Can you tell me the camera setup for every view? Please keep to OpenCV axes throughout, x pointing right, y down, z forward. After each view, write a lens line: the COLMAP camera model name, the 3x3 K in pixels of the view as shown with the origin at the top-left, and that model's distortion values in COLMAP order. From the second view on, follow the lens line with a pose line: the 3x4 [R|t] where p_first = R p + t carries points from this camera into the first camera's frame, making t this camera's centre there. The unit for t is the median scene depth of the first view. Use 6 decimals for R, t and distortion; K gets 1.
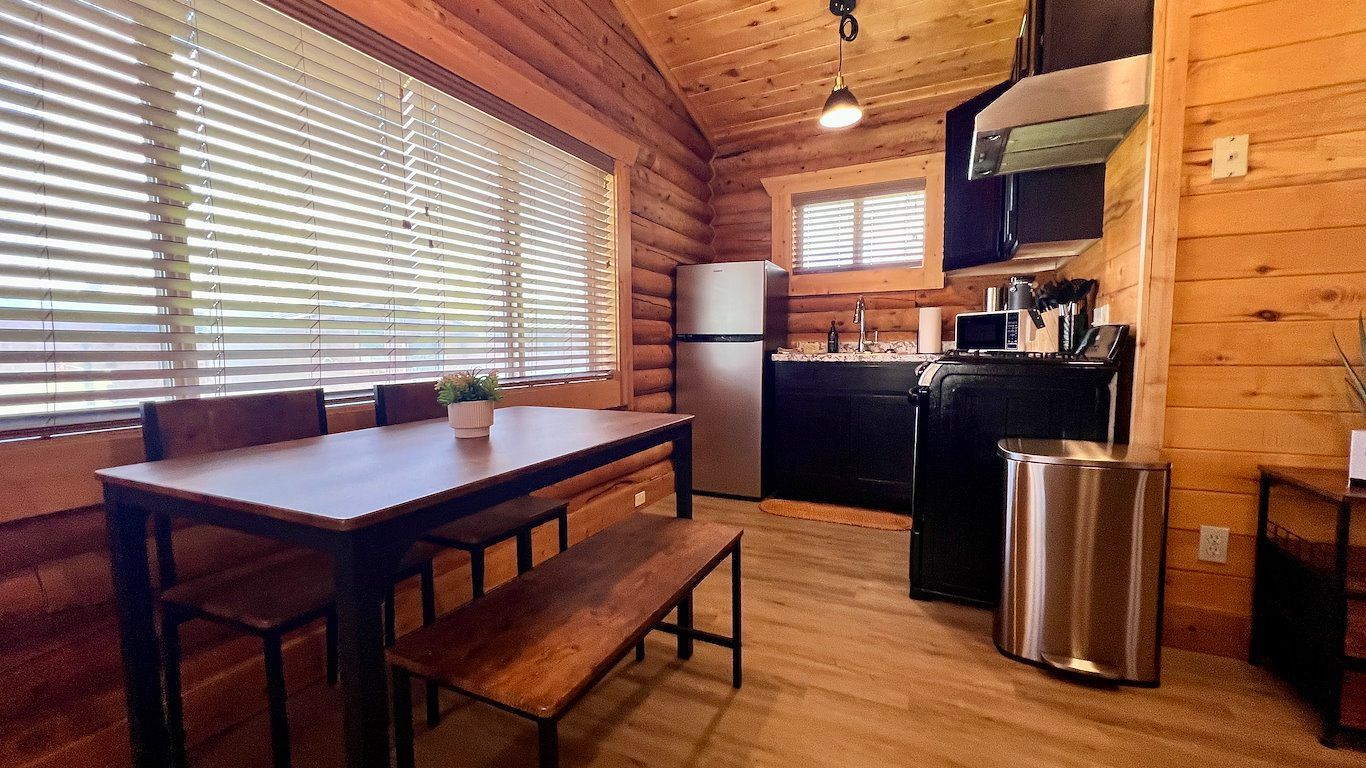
lens RADIAL K [[545.3, 0, 682.3], [0, 545.3, 384.5], [0, 0, 1]] dist [0.000582, -0.000051]
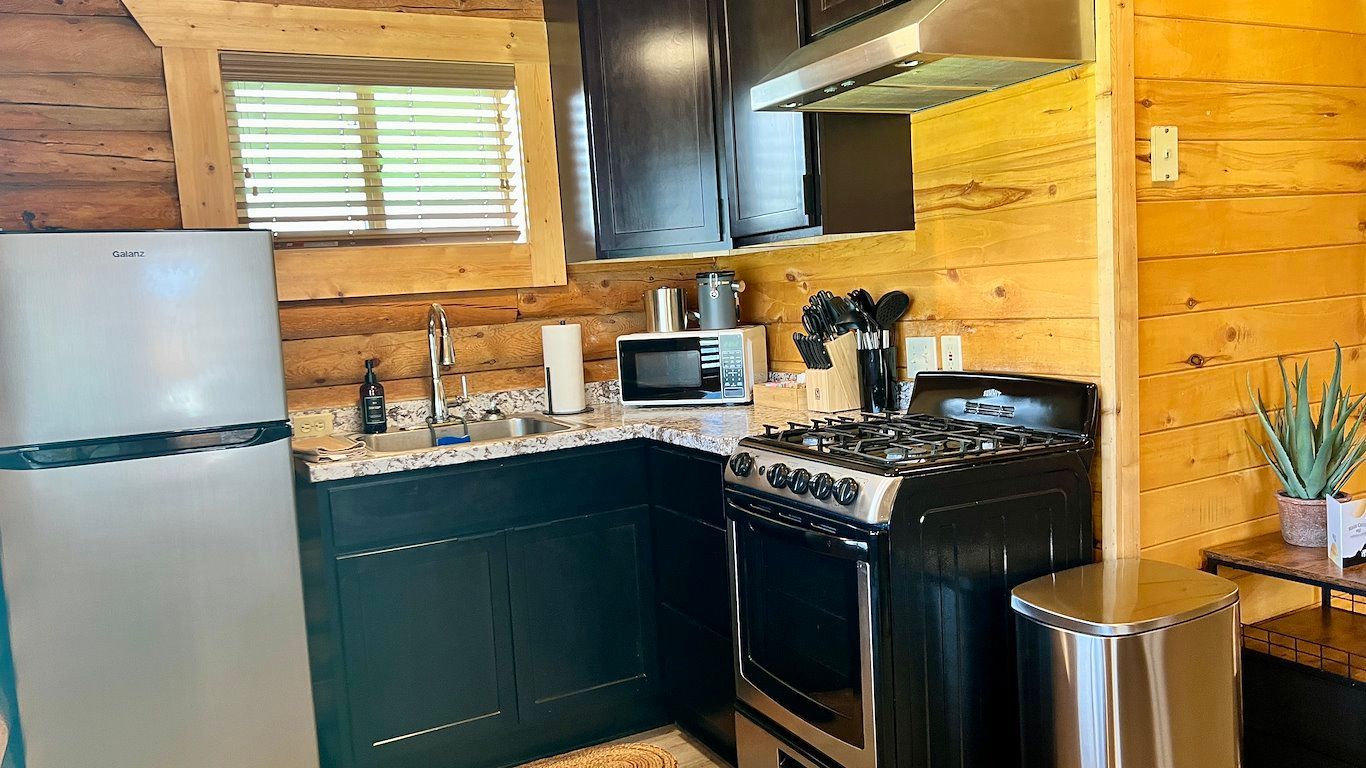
lens RADIAL K [[1014.4, 0, 687.6], [0, 1014.4, 389.5], [0, 0, 1]] dist [0.033241, -0.001471]
pose [[0.593611, -0.109979, 0.797202, -0.325820], [0.116419, 0.991933, 0.050156, -0.147487], [-0.796287, 0.063036, 0.601626, 0.423053]]
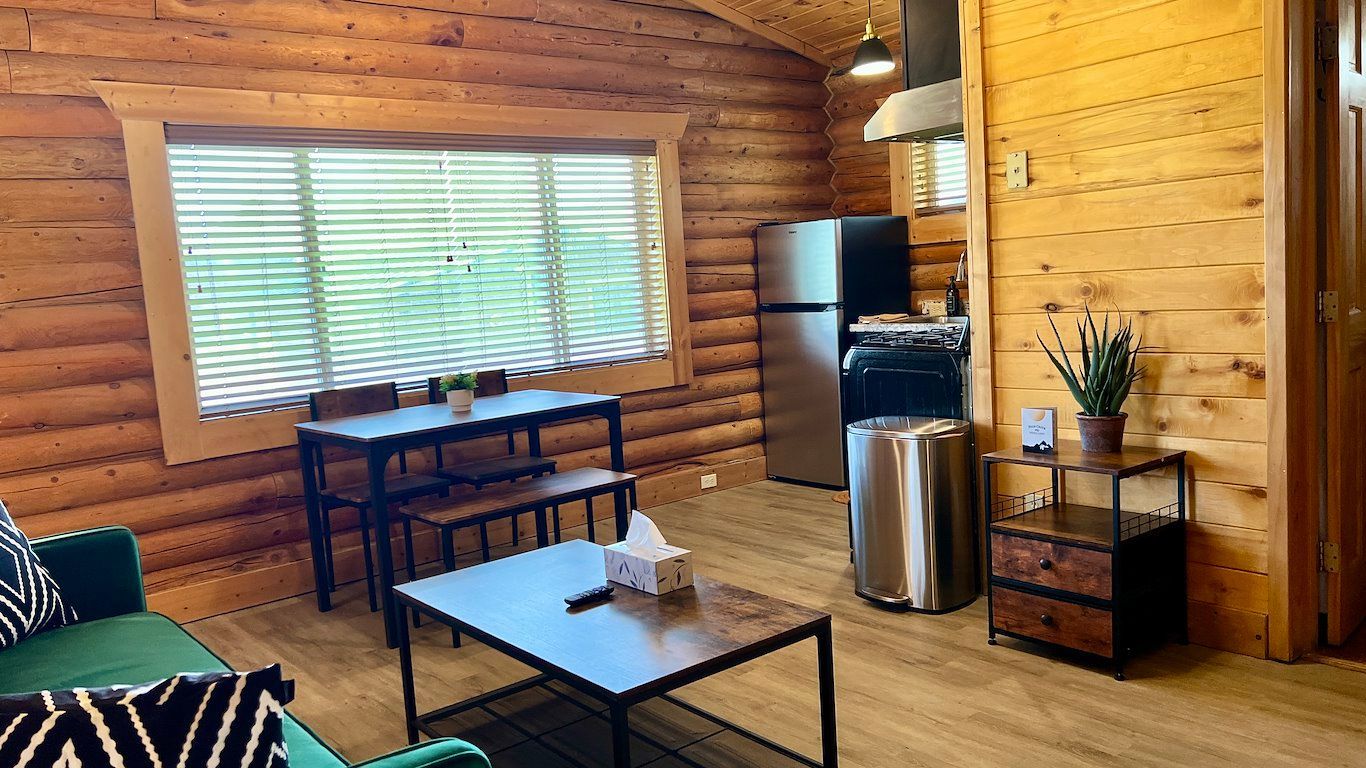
lens RADIAL K [[1014.4, 0, 684.9], [0, 1014.4, 386.2], [0, 0, 1]] dist [0.033241, -0.001471]
pose [[0.909833, -0.008841, -0.414880, 0.759862], [0.031591, 0.998347, 0.048005, -0.053959], [0.413770, -0.056783, 0.908609, -0.762839]]
